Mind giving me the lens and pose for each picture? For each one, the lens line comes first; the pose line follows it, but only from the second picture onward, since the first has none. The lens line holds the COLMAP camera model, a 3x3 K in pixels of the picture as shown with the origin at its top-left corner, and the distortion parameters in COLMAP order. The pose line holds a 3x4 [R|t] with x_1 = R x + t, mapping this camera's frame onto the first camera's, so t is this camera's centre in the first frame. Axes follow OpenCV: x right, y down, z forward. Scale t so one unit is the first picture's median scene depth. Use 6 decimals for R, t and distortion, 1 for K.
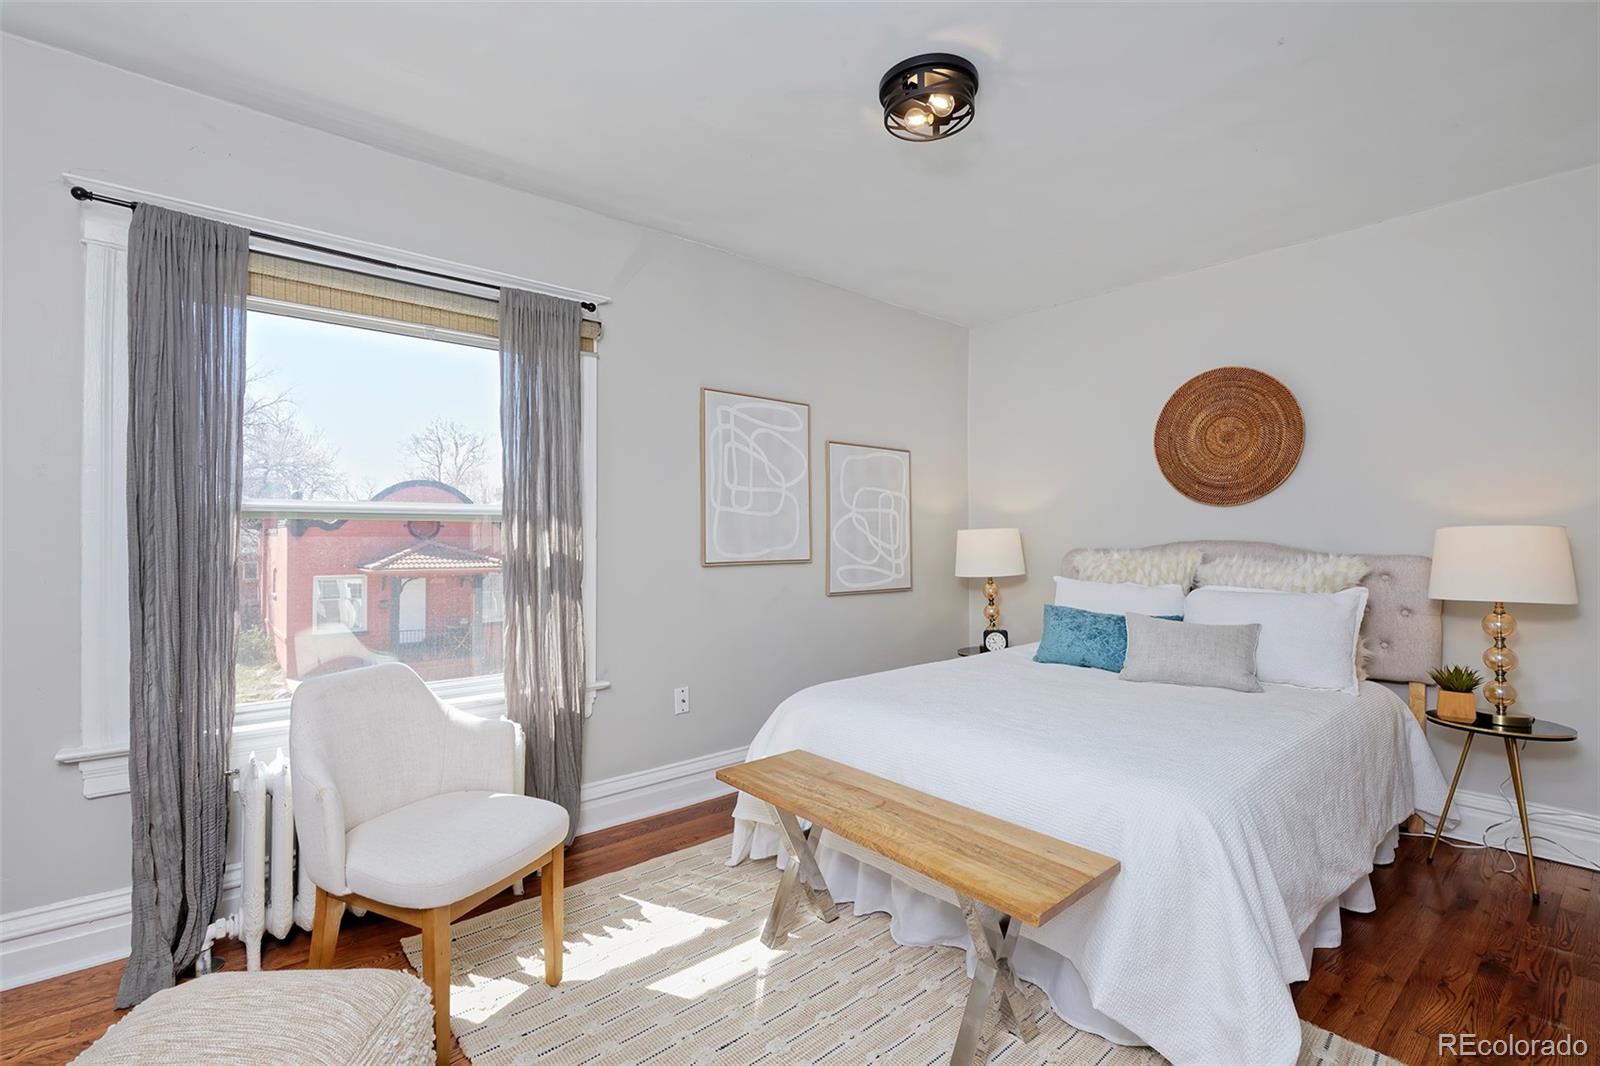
lens RADIAL K [[744.9, 0, 805.2], [0, 744.9, 528.7], [0, 0, 1]] dist [-0.002598, -0.000422]
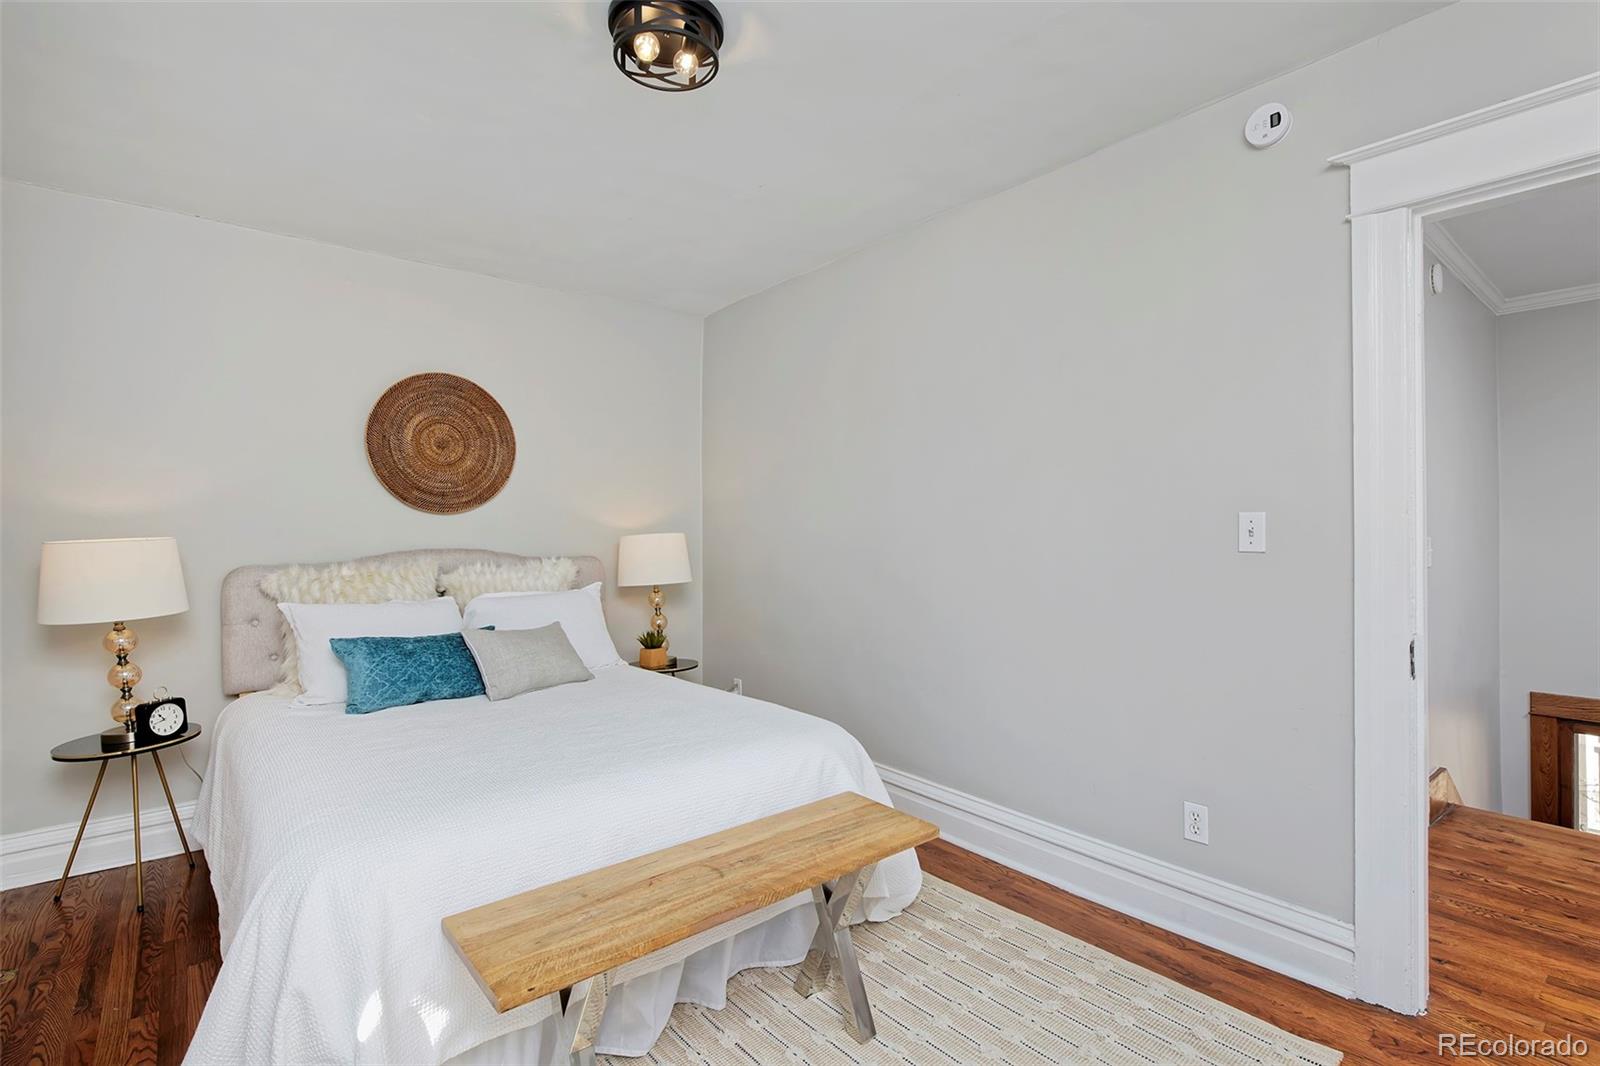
lens RADIAL K [[744.9, 0, 806.5], [0, 744.9, 533.1], [0, 0, 1]] dist [-0.002598, -0.000422]
pose [[0.006157, 0.005517, 0.999966, -0.735118], [0.012895, 0.999901, -0.005596, 0.011674], [-0.999898, 0.012929, 0.006085, 0.913900]]
